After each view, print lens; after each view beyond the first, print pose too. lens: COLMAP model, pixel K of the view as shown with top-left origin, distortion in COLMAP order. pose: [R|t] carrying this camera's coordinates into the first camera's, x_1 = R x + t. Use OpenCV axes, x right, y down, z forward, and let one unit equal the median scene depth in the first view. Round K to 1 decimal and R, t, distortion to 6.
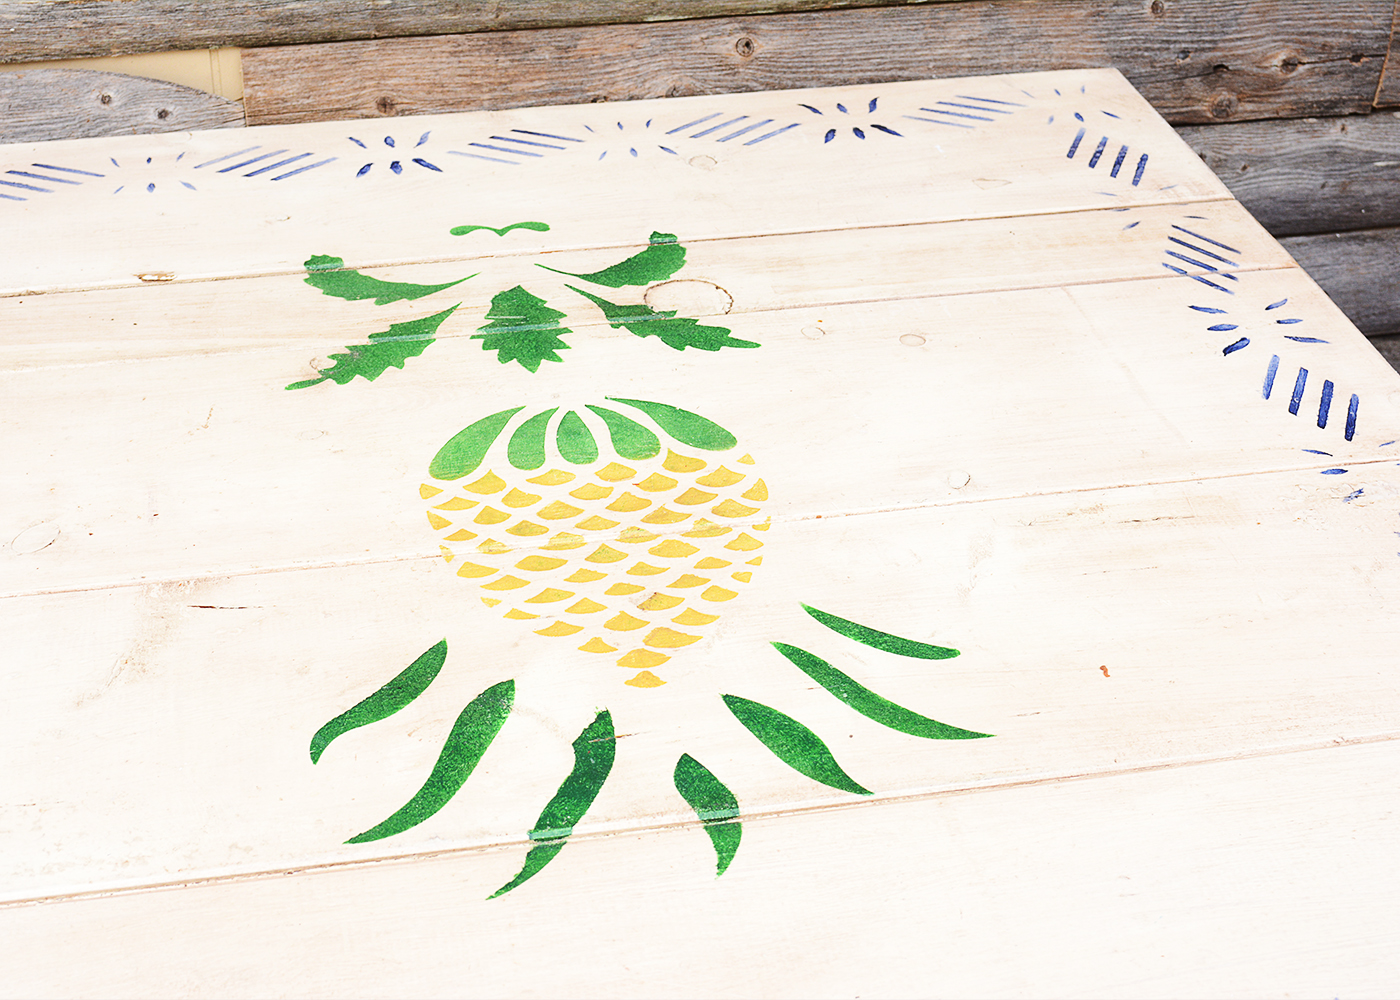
lens RADIAL K [[2275.4, 0, 699.2], [0, 2275.4, 498.1], [0, 0, 1]] dist [-0.019818, 0.000000]
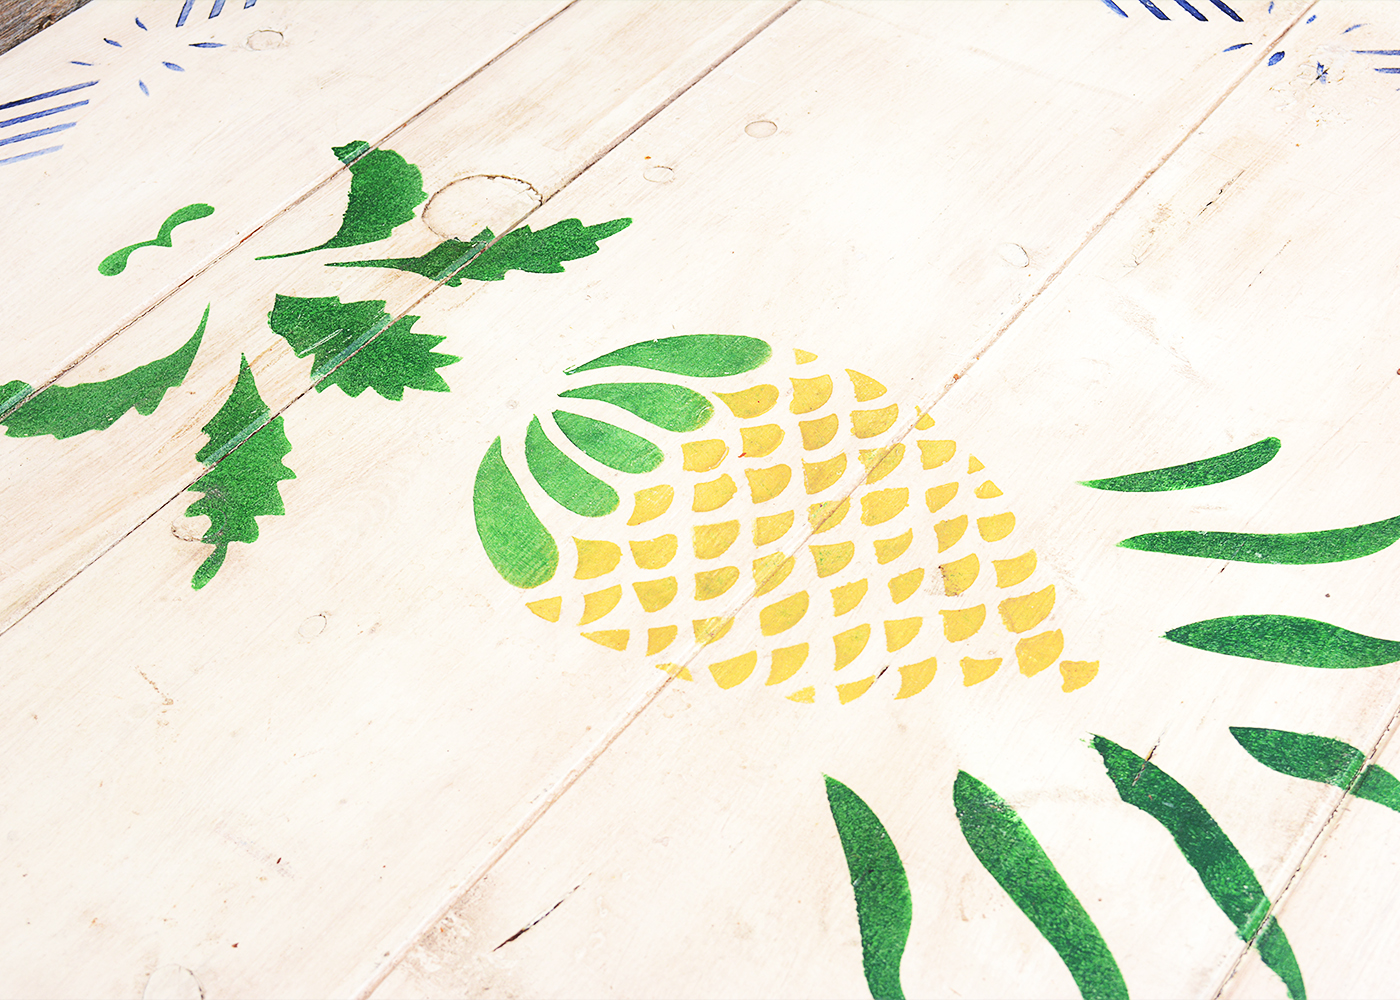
lens RADIAL K [[2137.1, 0, 700.4], [0, 2137.1, 499.4], [0, 0, 1]] dist [-0.024651, 0.000000]
pose [[0.746305, -0.501521, 0.437613, -0.279709], [0.418440, 0.864813, 0.277501, -0.153881], [-0.517626, -0.023985, 0.855271, 0.322258]]
